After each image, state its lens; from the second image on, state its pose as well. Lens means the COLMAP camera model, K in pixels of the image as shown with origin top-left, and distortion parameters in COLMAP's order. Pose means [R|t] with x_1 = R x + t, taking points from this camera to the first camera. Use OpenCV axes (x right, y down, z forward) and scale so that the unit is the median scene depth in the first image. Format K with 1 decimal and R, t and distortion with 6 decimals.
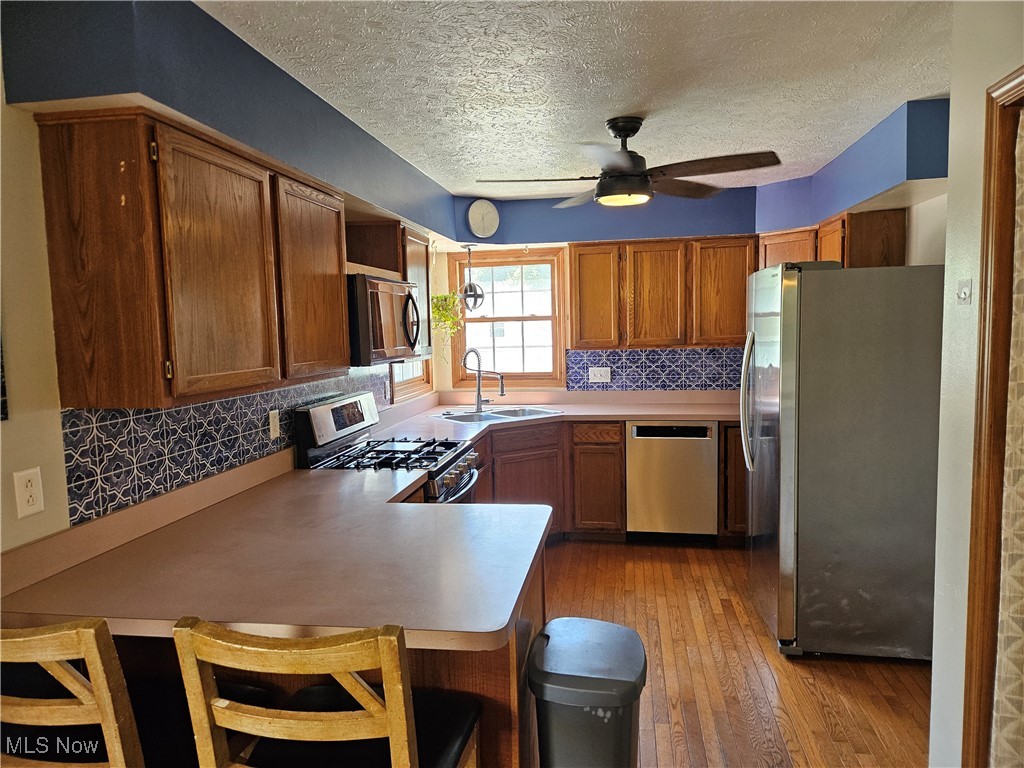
lens RADIAL K [[690.7, 0, 511.9], [0, 690.7, 384.2], [0, 0, 1]] dist [0.038515, -0.008030]
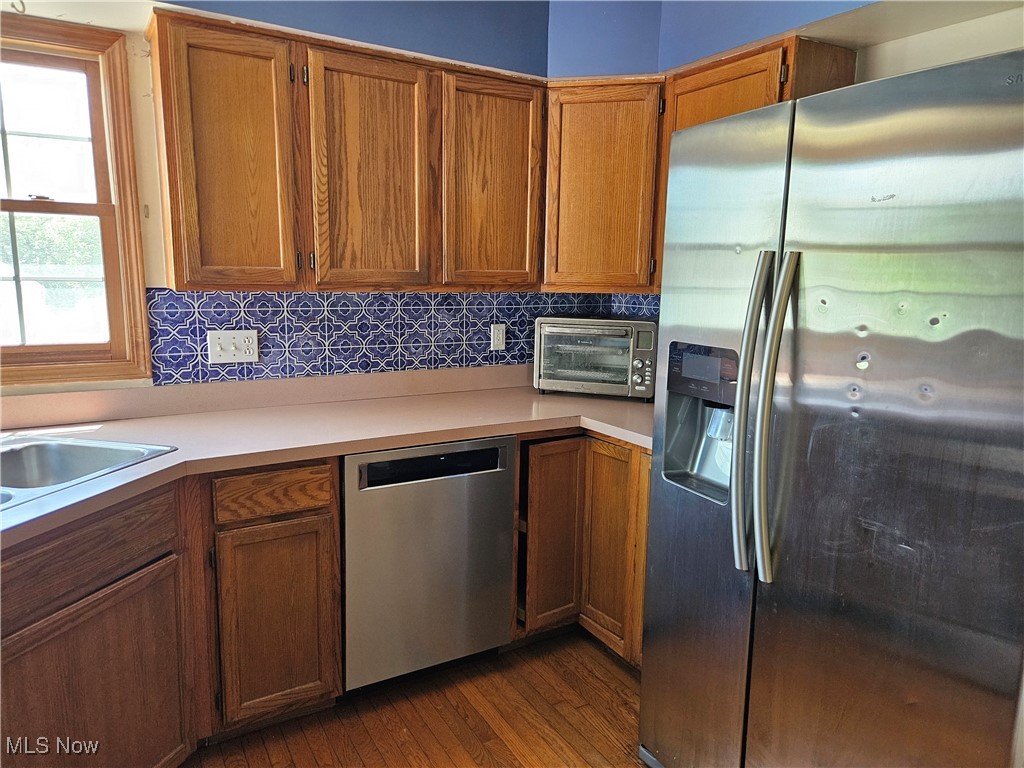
lens RADIAL K [[690.7, 0, 509.6], [0, 690.7, 387.9], [0, 0, 1]] dist [0.038515, -0.008030]
pose [[0.769289, -0.070427, 0.635008, -0.028569], [0.019032, 0.995991, 0.087406, -0.024879], [-0.638618, -0.055155, 0.767545, 0.564824]]
